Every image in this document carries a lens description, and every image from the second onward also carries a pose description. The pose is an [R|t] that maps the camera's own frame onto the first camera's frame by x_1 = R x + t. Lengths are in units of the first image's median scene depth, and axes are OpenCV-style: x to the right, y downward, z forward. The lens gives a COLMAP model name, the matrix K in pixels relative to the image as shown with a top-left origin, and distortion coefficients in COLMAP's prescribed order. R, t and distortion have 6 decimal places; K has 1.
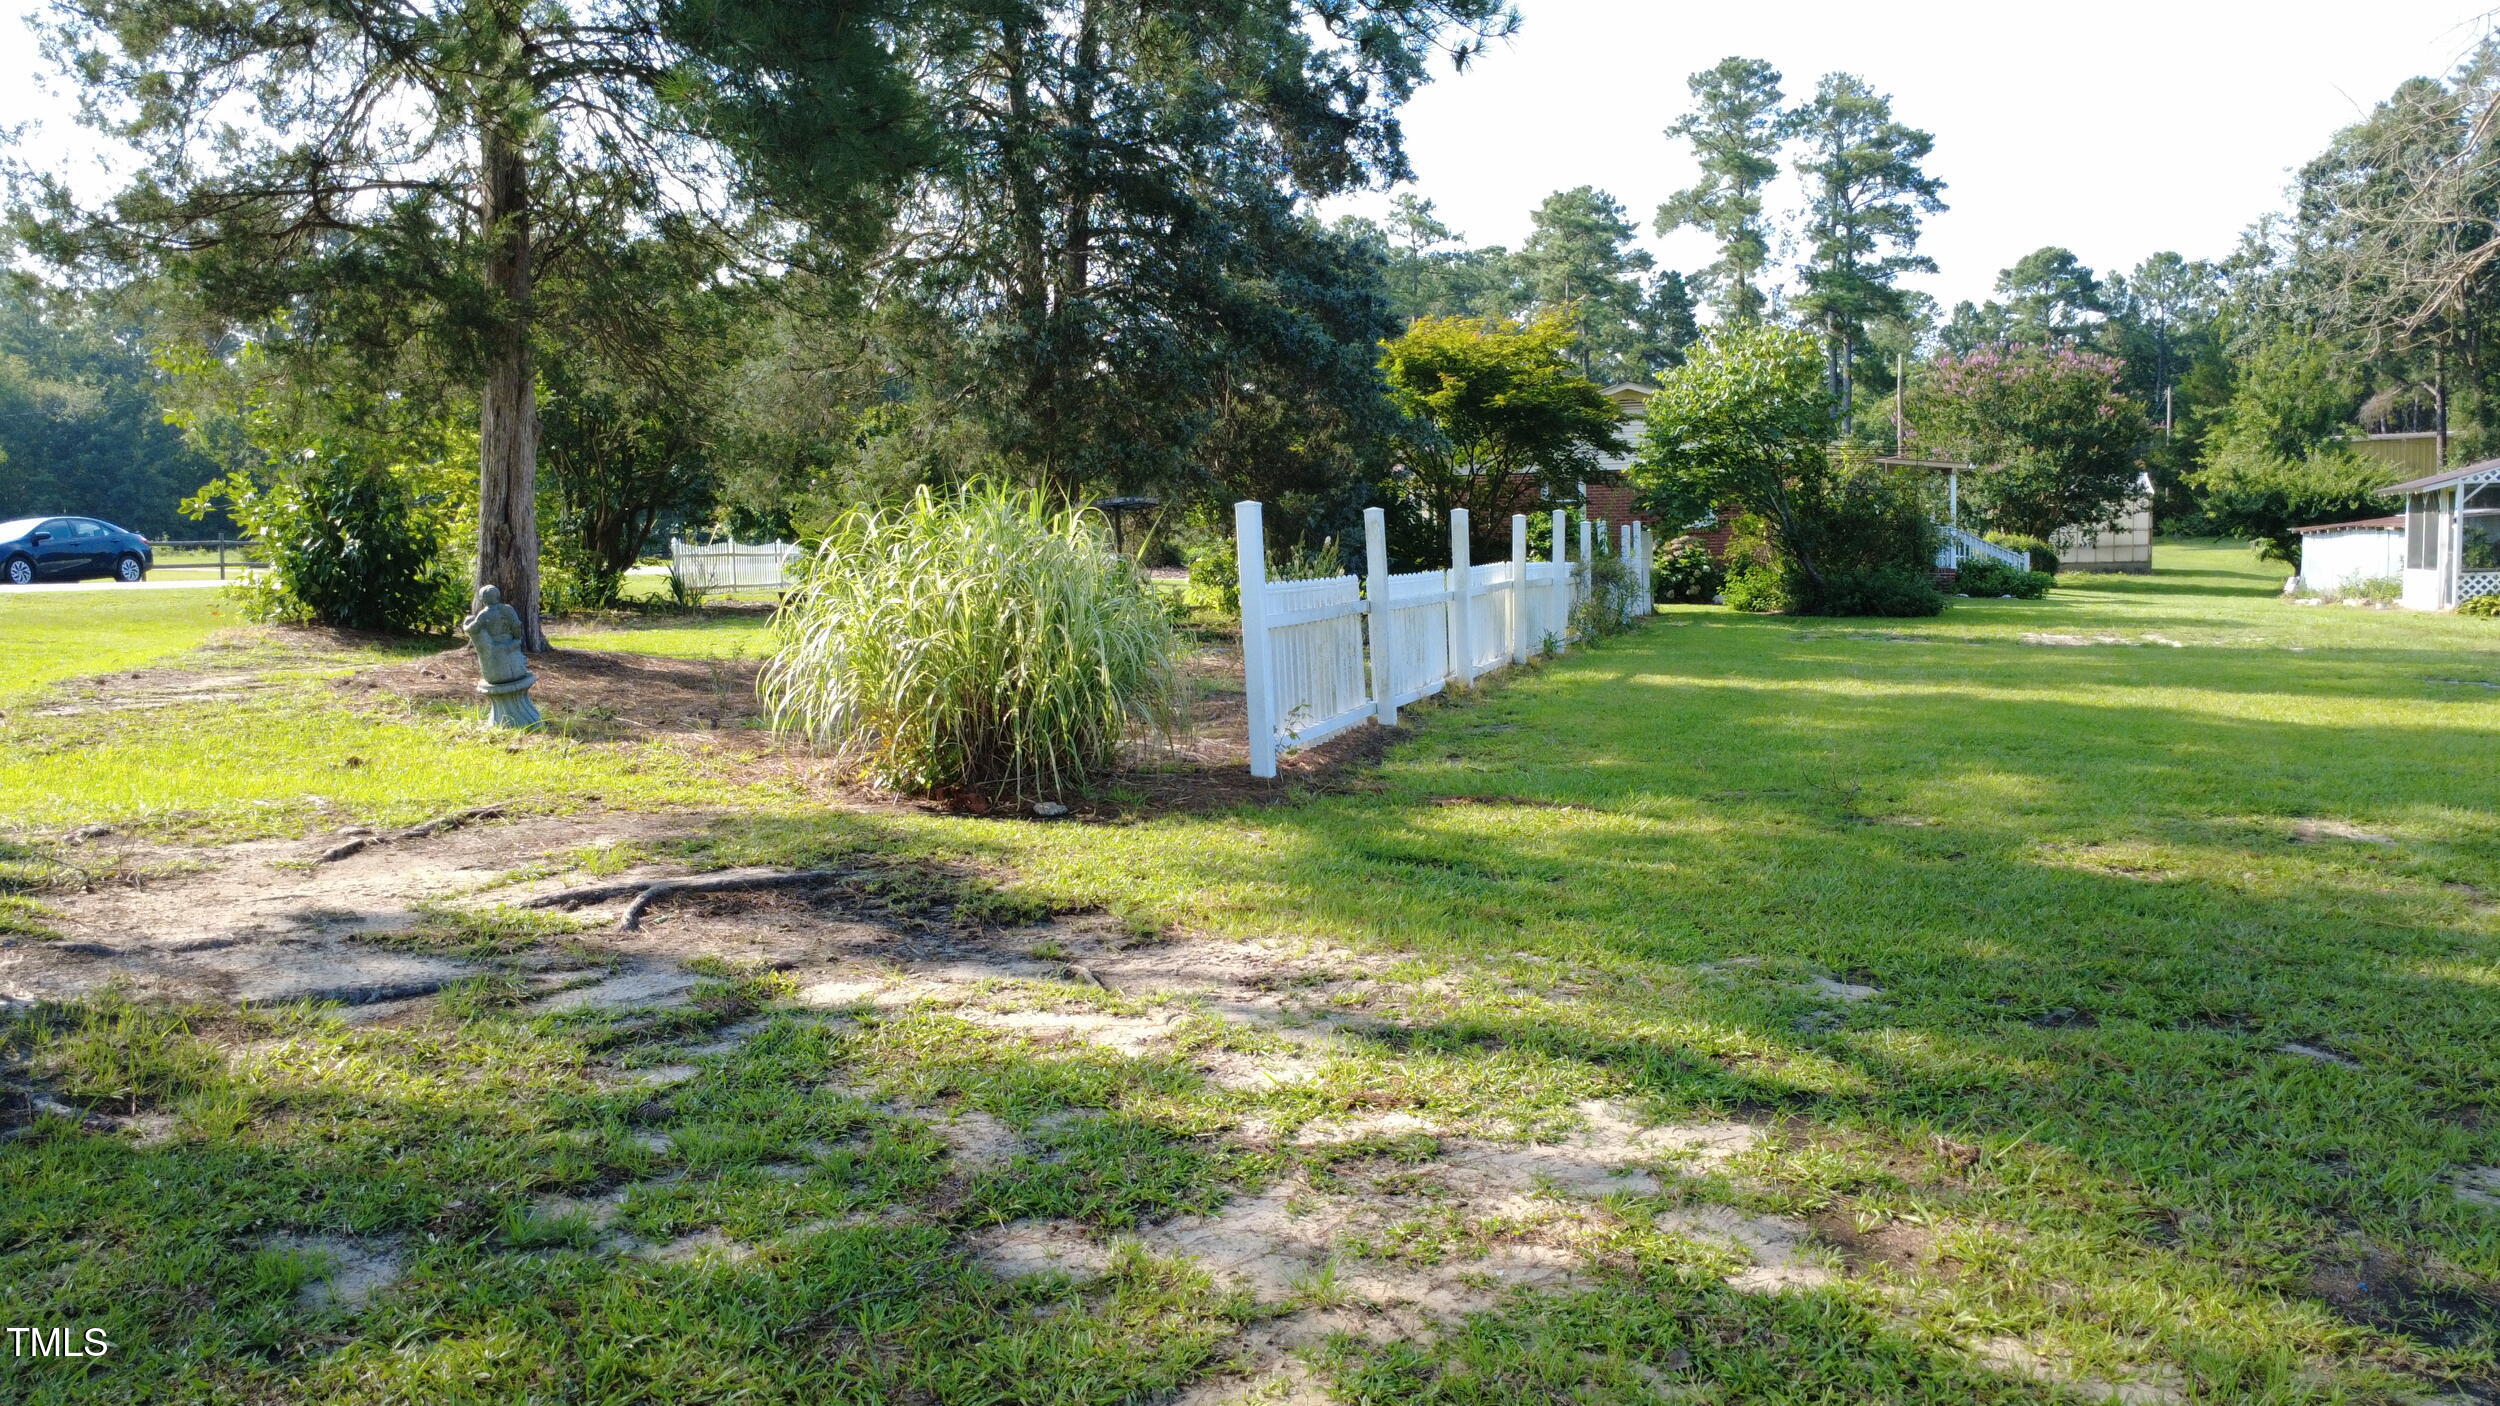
lens RADIAL K [[1794.3, 0, 1244.2], [0, 1794.3, 699.8], [0, 0, 1]] dist [-0.015825, 0.022540]
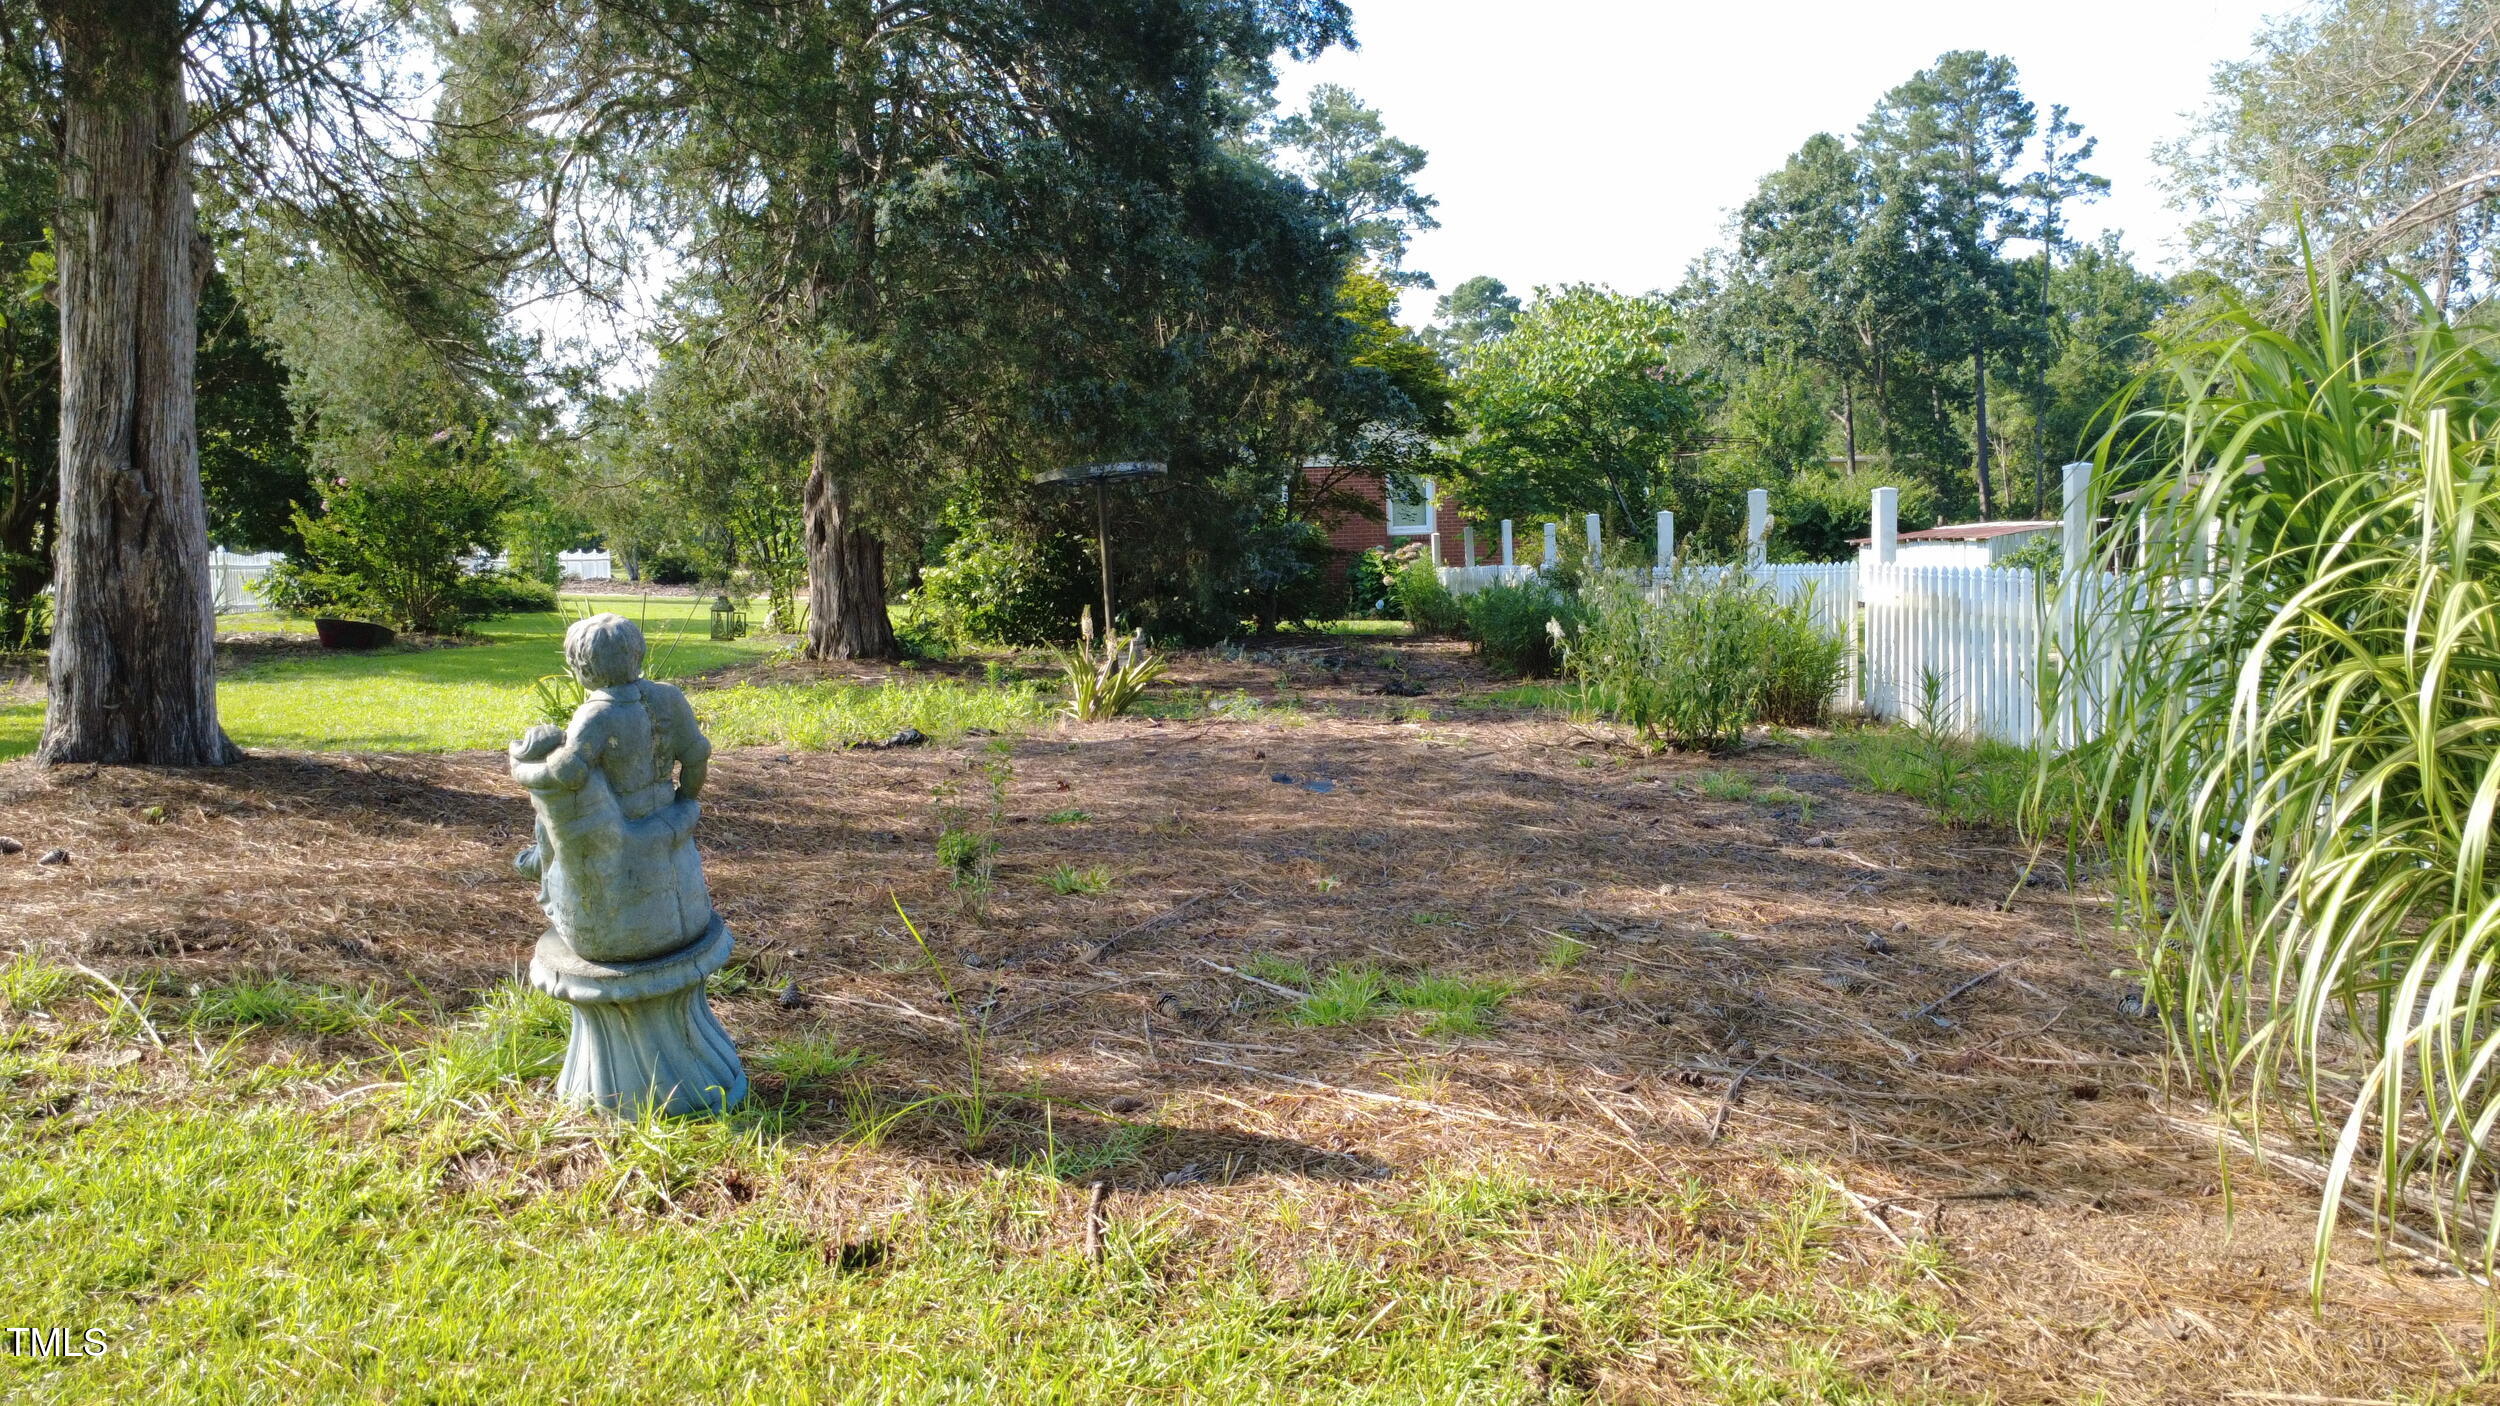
lens RADIAL K [[1794.3, 0, 1244.2], [0, 1794.3, 699.8], [0, 0, 1]] dist [-0.015825, 0.022540]
pose [[0.945375, -0.027033, 0.324862, -0.046393], [0.030245, 0.999531, -0.004840, -0.005832], [-0.324578, 0.014401, 0.945749, 0.083337]]
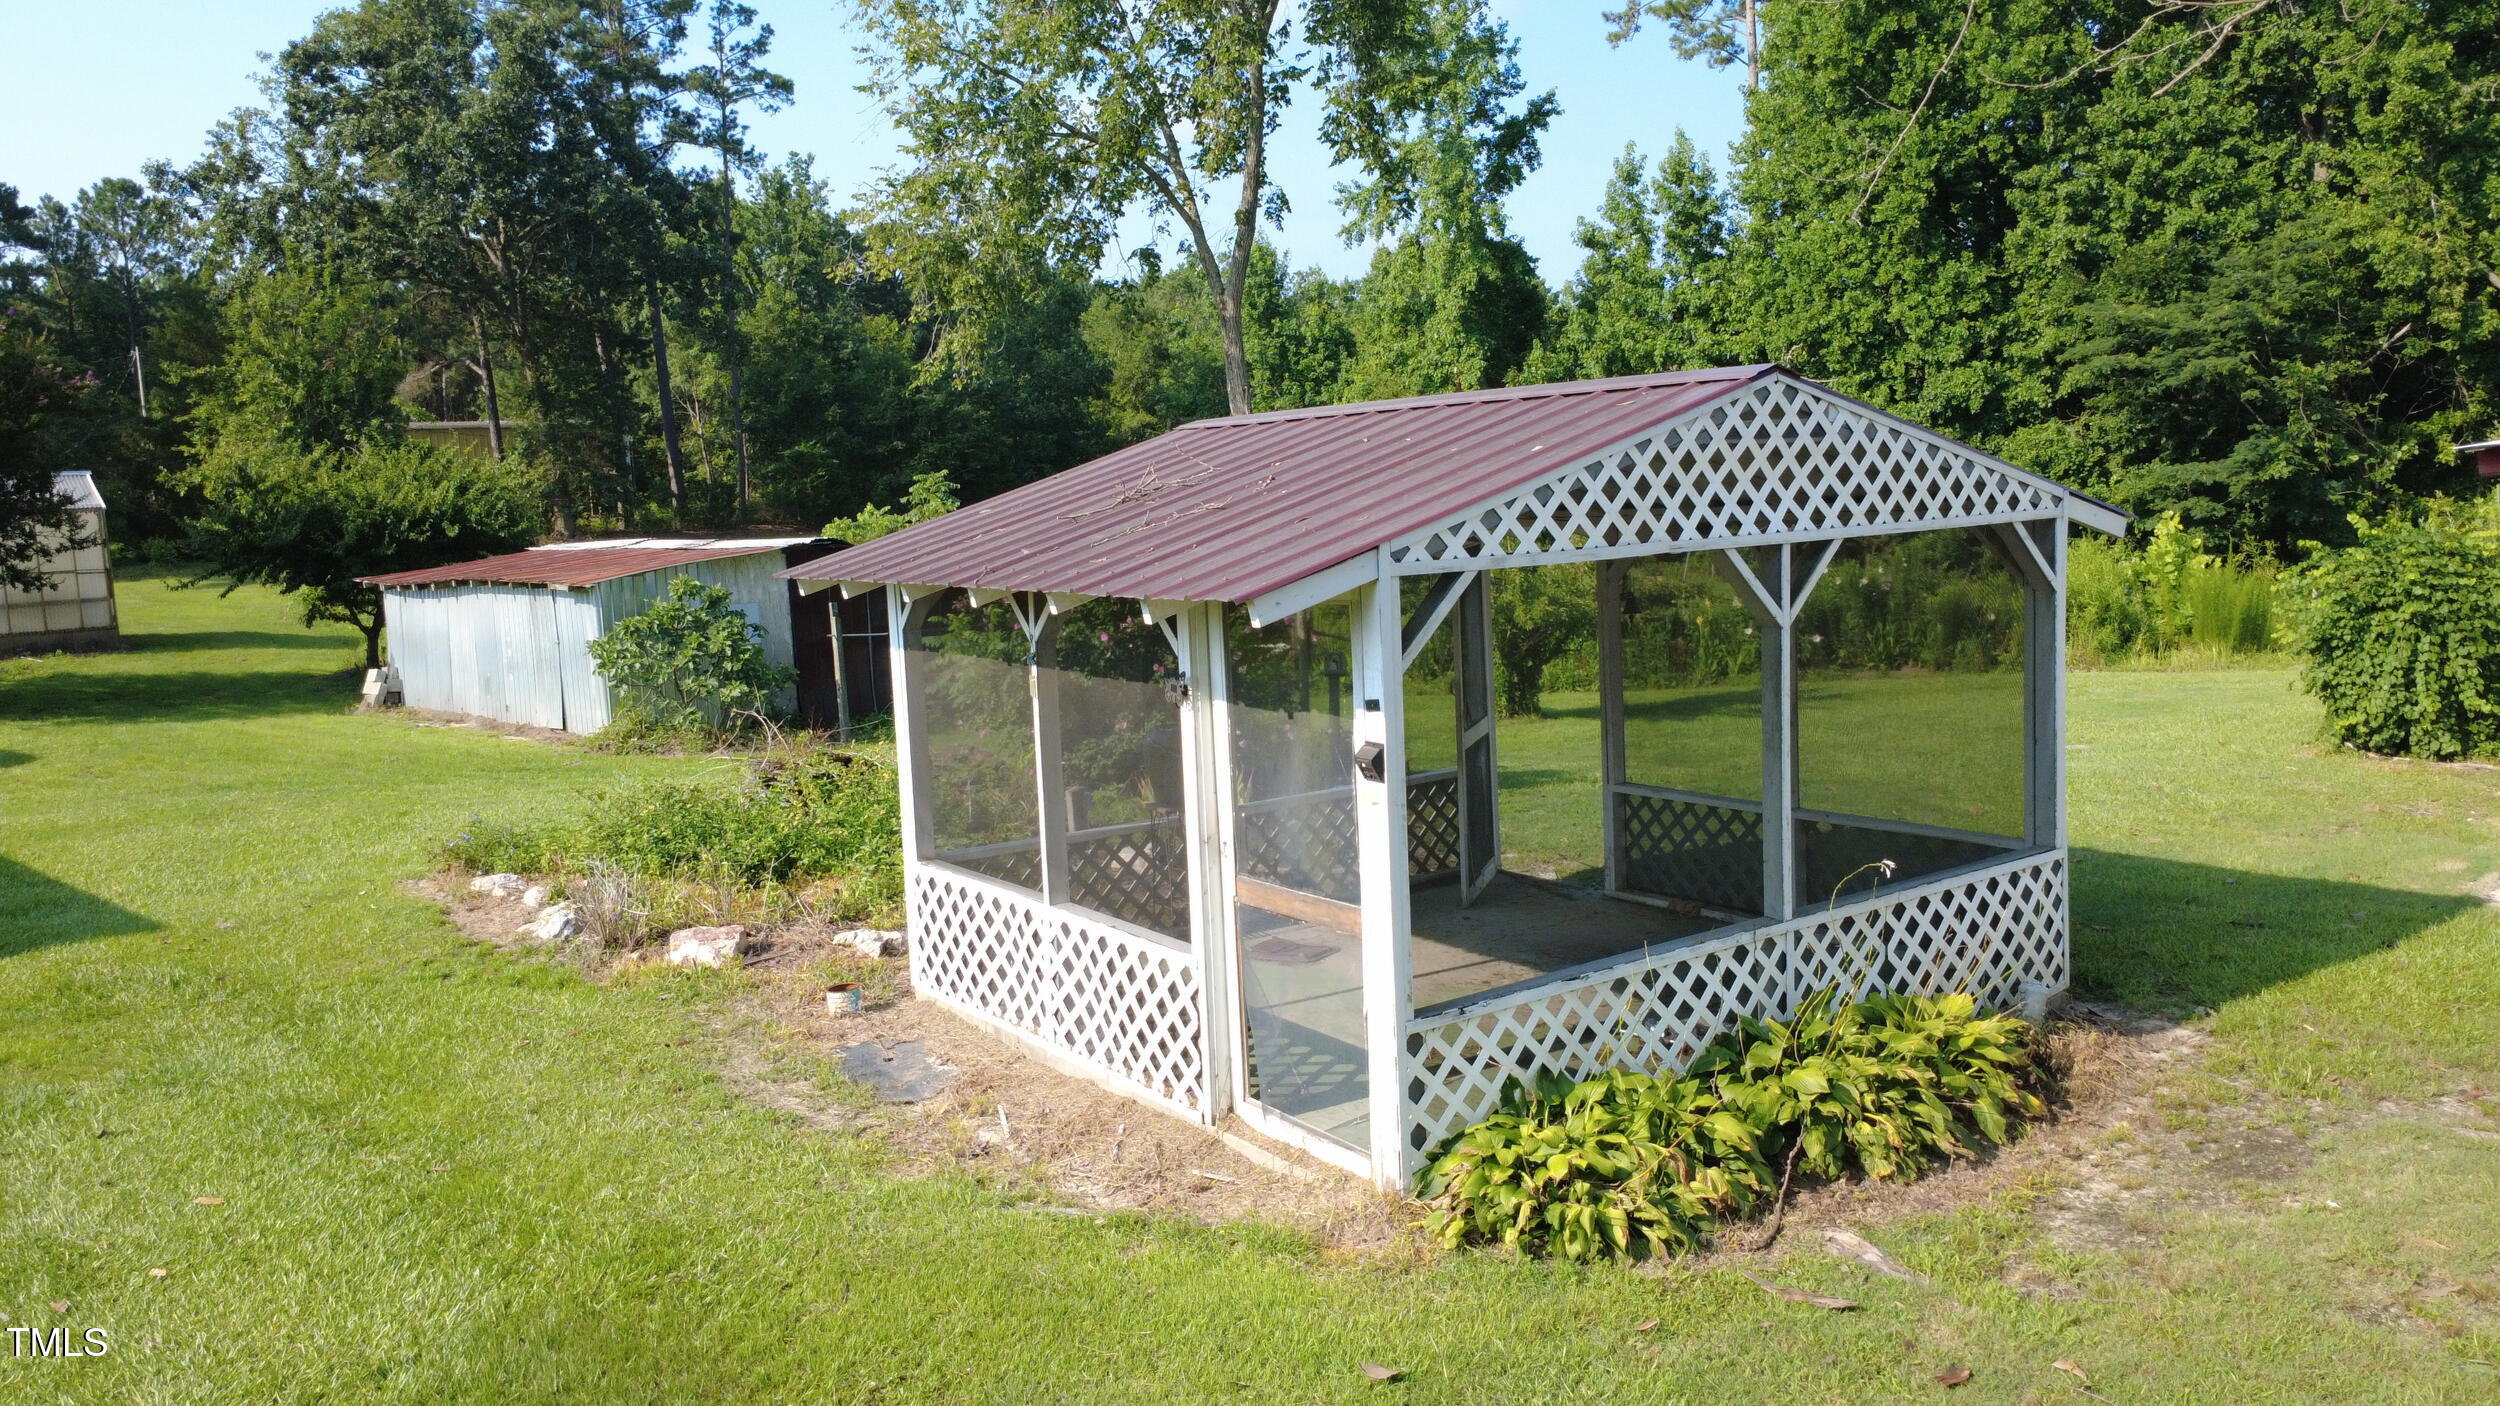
lens RADIAL K [[1794.3, 0, 1244.2], [0, 1794.3, 699.8], [0, 0, 1]] dist [-0.015825, 0.022540]
pose [[0.535193, -0.102848, 0.838445, 0.160053], [0.099390, 0.993333, 0.058406, -0.037958], [-0.838862, 0.052075, 0.541847, 0.286307]]
